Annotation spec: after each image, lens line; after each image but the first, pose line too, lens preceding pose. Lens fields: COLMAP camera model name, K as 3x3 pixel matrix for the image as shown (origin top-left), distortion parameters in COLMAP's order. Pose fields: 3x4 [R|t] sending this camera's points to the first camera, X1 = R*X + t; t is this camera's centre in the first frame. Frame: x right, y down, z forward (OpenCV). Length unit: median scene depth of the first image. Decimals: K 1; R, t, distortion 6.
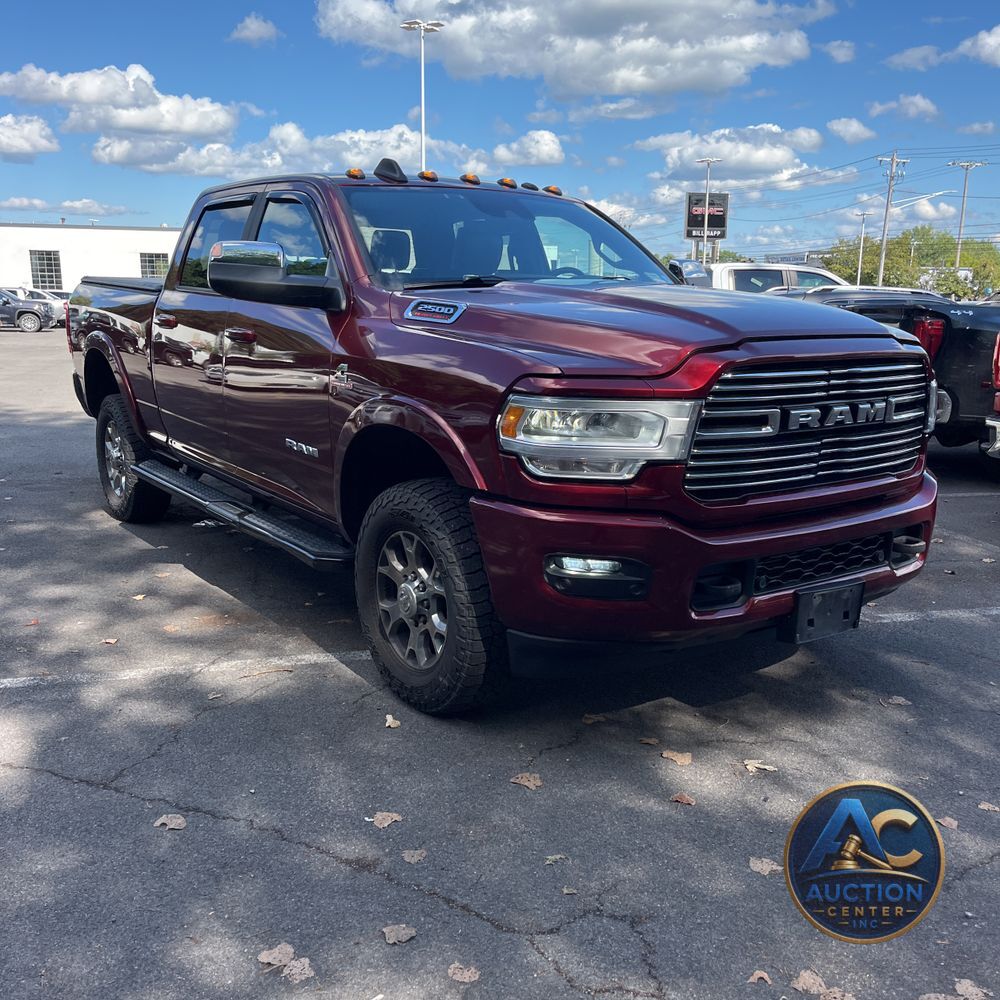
lens RADIAL K [[1007.3, 0, 500.0], [0, 1007.3, 500.0], [0, 0, 1]] dist [0.051746, -0.065331]
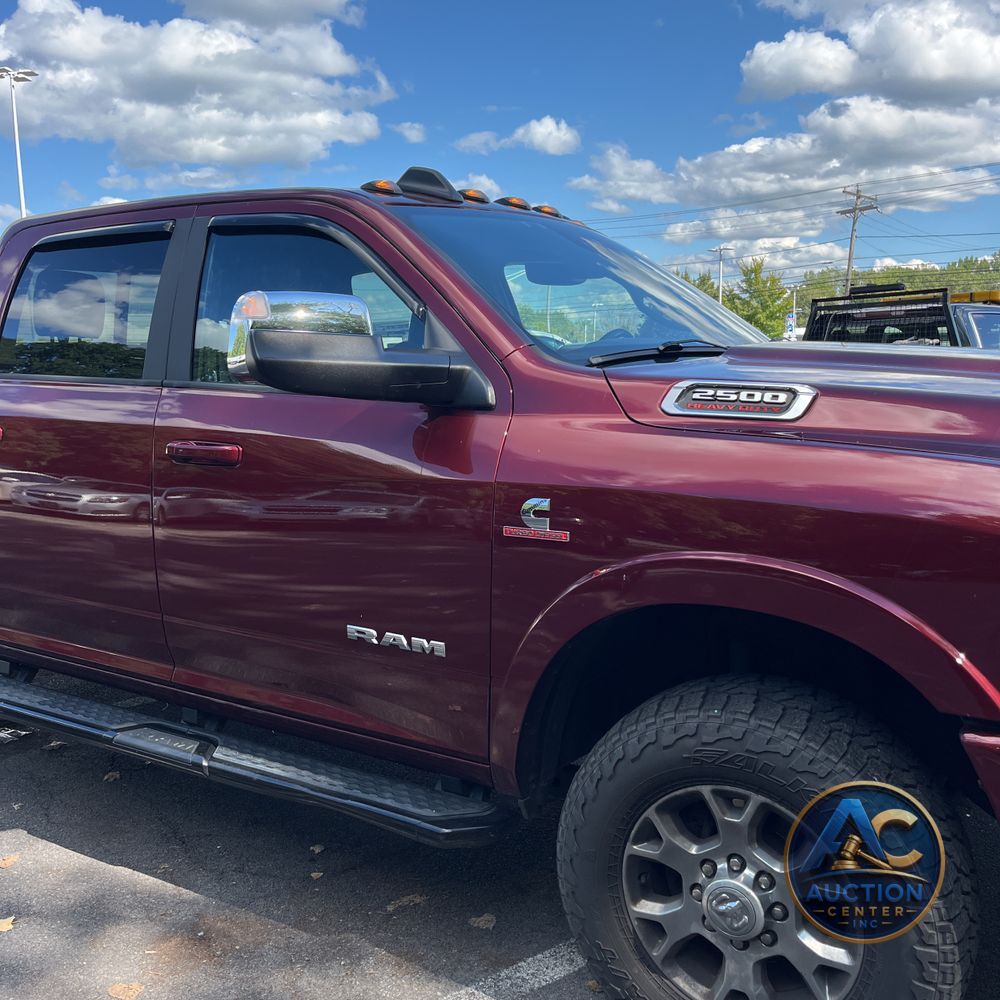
lens RADIAL K [[1015.1, 0, 499.5], [0, 1015.1, 507.1], [0, 0, 1]] dist [0.040504, 0.003840]
pose [[0.928687, -0.085406, 0.360897, -0.381135], [0.106411, 0.993569, -0.038697, -0.109358], [-0.355272, 0.074340, 0.931802, 0.472236]]
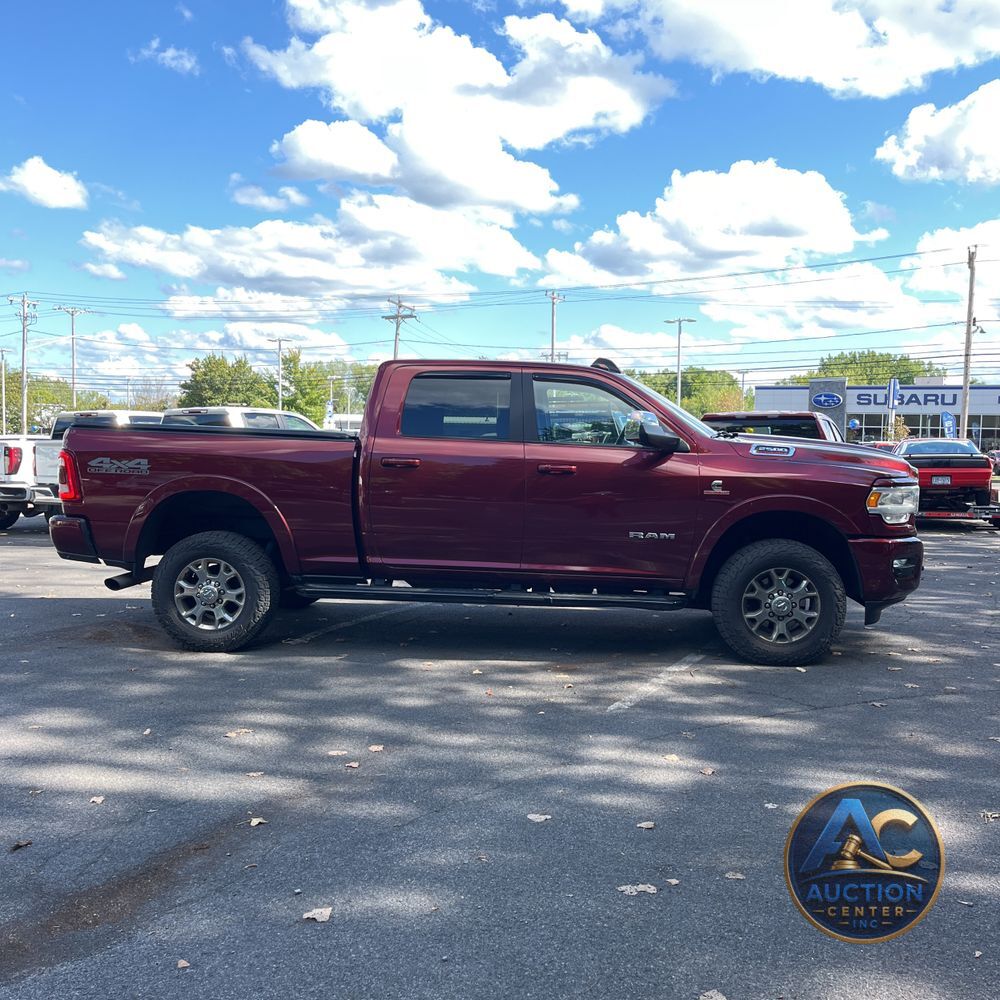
lens RADIAL K [[998.7, 0, 512.5], [0, 998.7, 494.2], [0, 0, 1]] dist [0.041114, -0.030262]
pose [[0.654300, -0.048299, 0.754691, -1.685807], [0.149709, 0.986480, -0.066662, -0.049491], [-0.741268, 0.156601, 0.652685, 0.138155]]
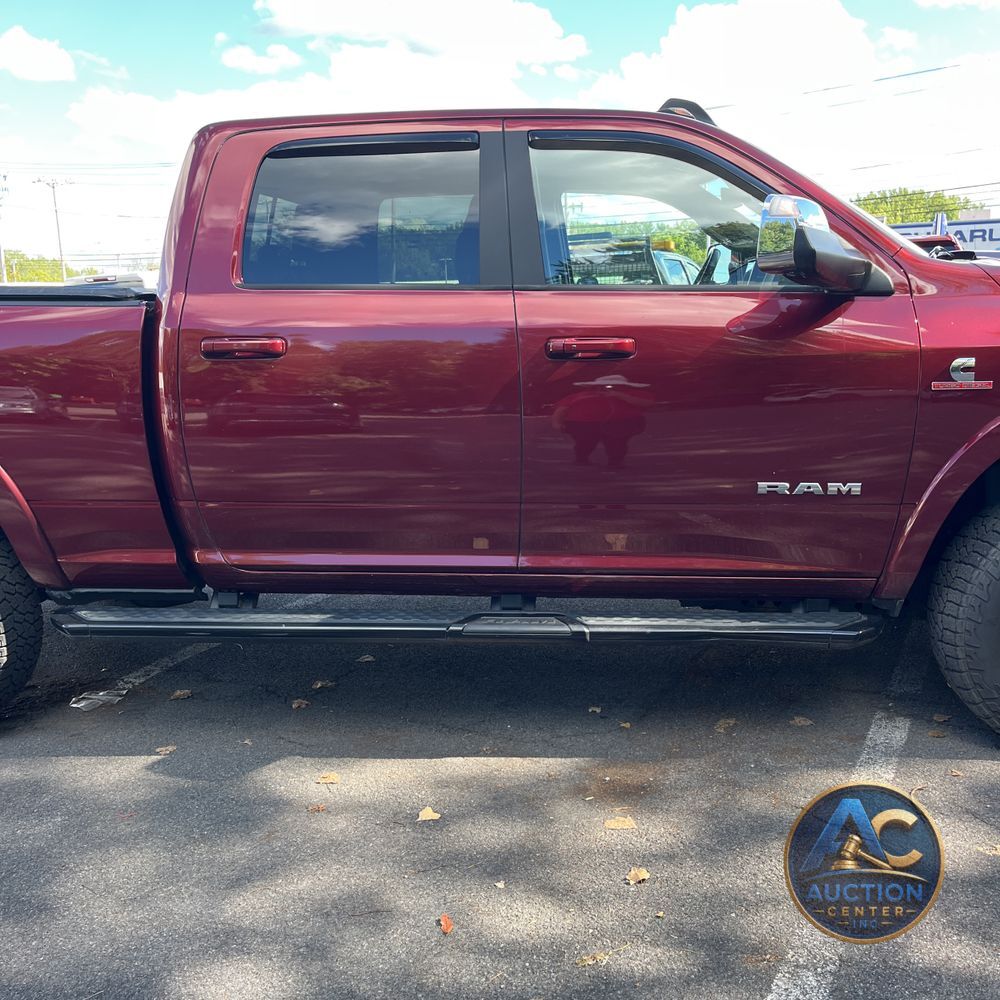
lens RADIAL K [[1007.3, 0, 500.0], [0, 1007.3, 500.0], [0, 0, 1]] dist [0.051746, -0.065331]
pose [[0.670961, -0.178040, 0.719801, -0.948340], [0.191046, 0.979480, 0.064187, -0.145093], [-0.716459, 0.094448, 0.691206, 0.732513]]
